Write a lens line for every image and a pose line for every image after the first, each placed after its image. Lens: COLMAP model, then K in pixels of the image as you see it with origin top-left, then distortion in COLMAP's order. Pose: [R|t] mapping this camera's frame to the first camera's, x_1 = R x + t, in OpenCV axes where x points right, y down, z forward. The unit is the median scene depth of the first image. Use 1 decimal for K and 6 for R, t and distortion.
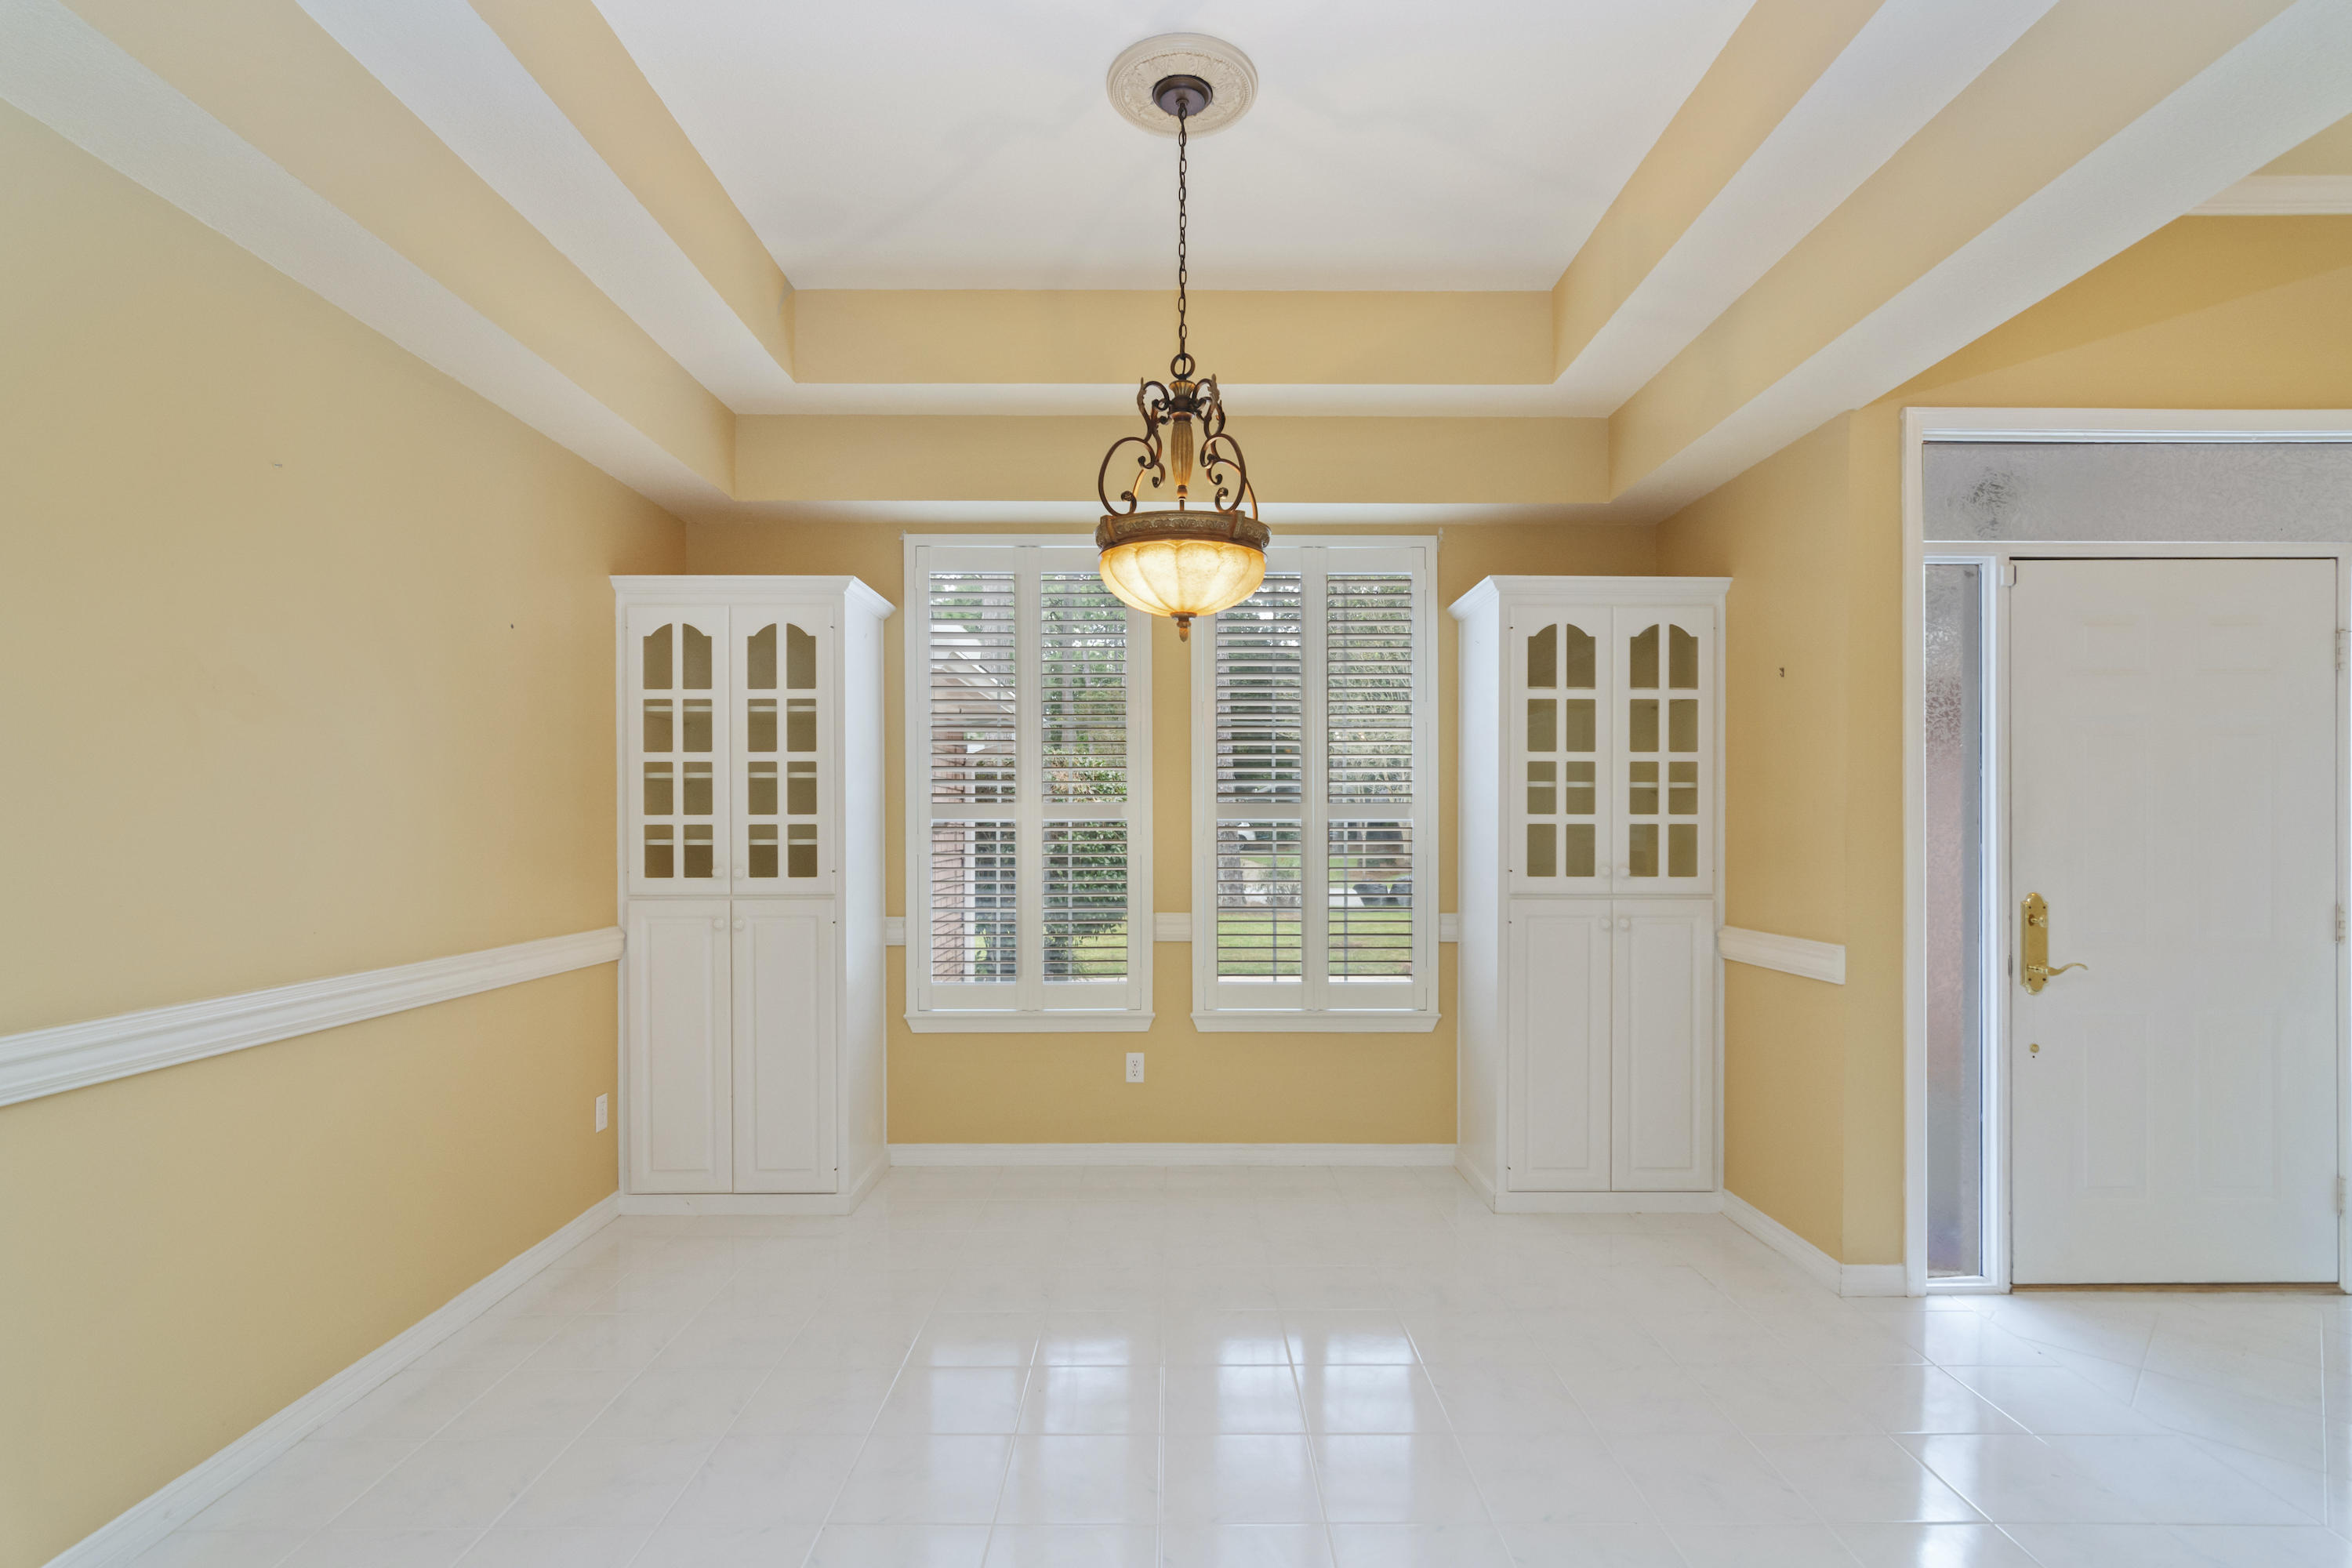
lens RADIAL K [[1145.1, 0, 1175.9], [0, 1145.1, 804.0], [0, 0, 1]] dist [-0.000304, 0.002051]
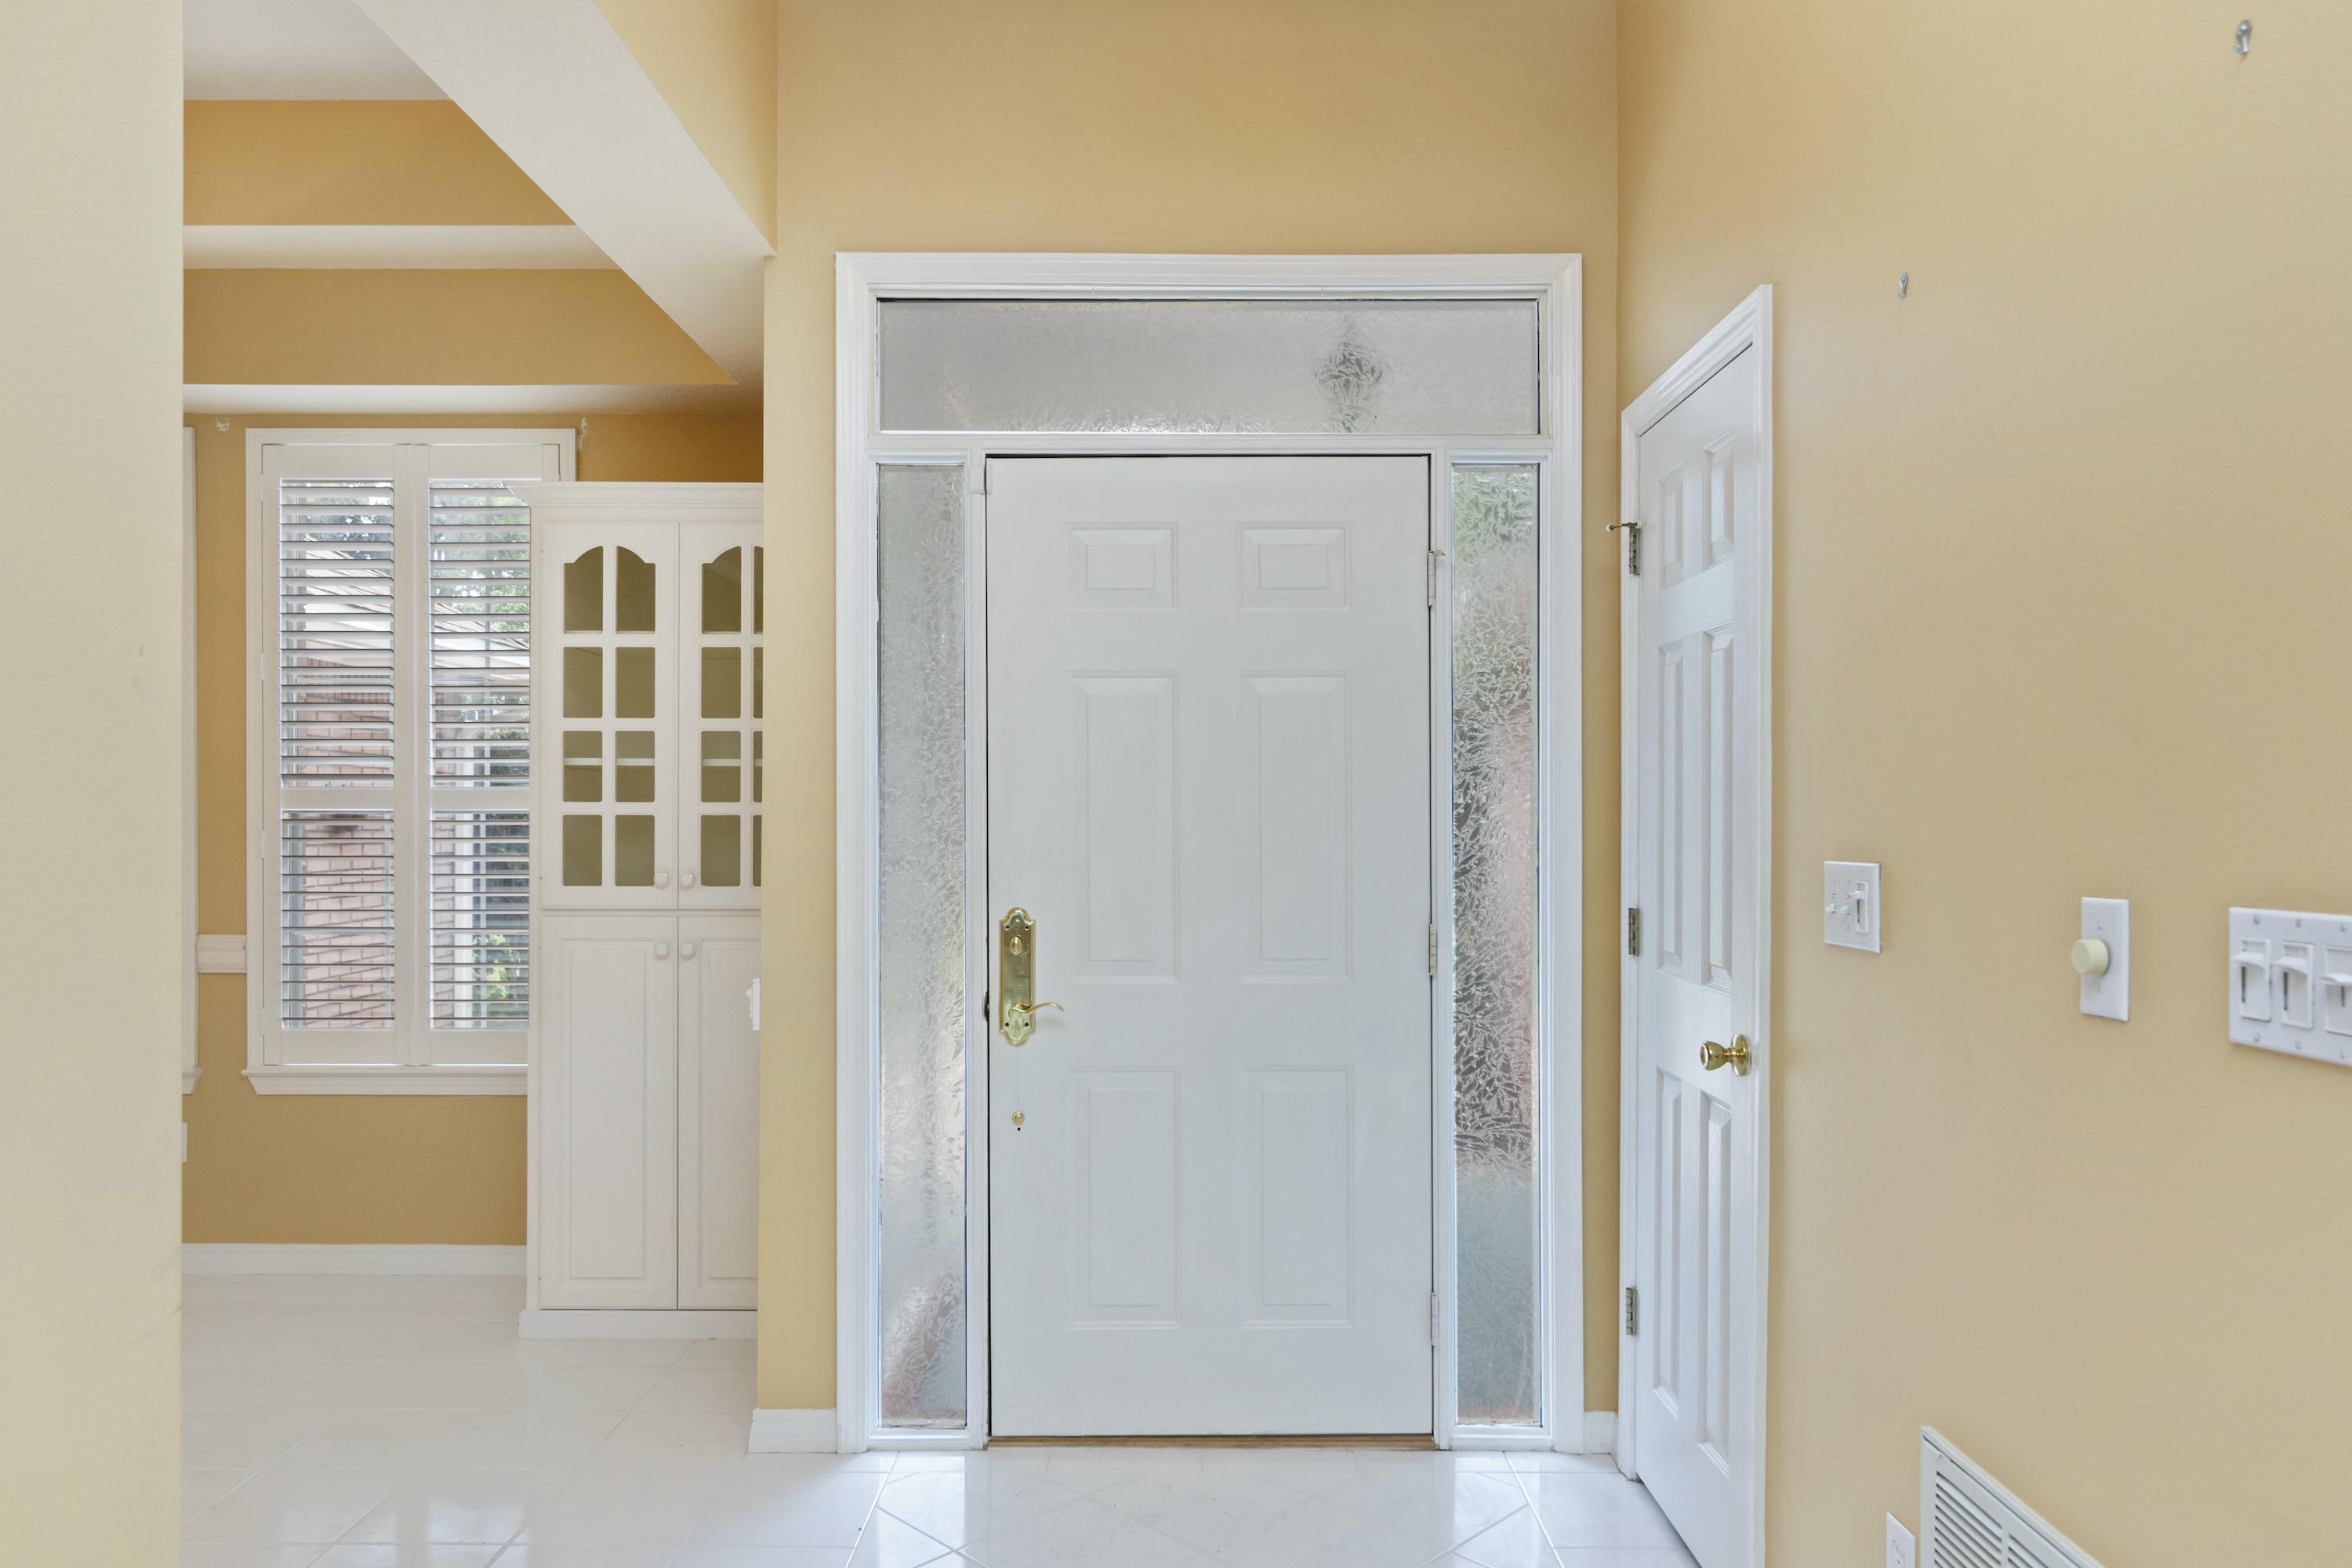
lens RADIAL K [[1525.2, 0, 1175.6], [0, 1525.2, 787.2], [0, 0, 1]] dist [0.003522, 0.001736]
pose [[0.999977, -0.001101, -0.006745, 0.711043], [0.001095, 0.999999, -0.000900, 0.000587], [0.006746, 0.000892, 0.999977, 0.011840]]
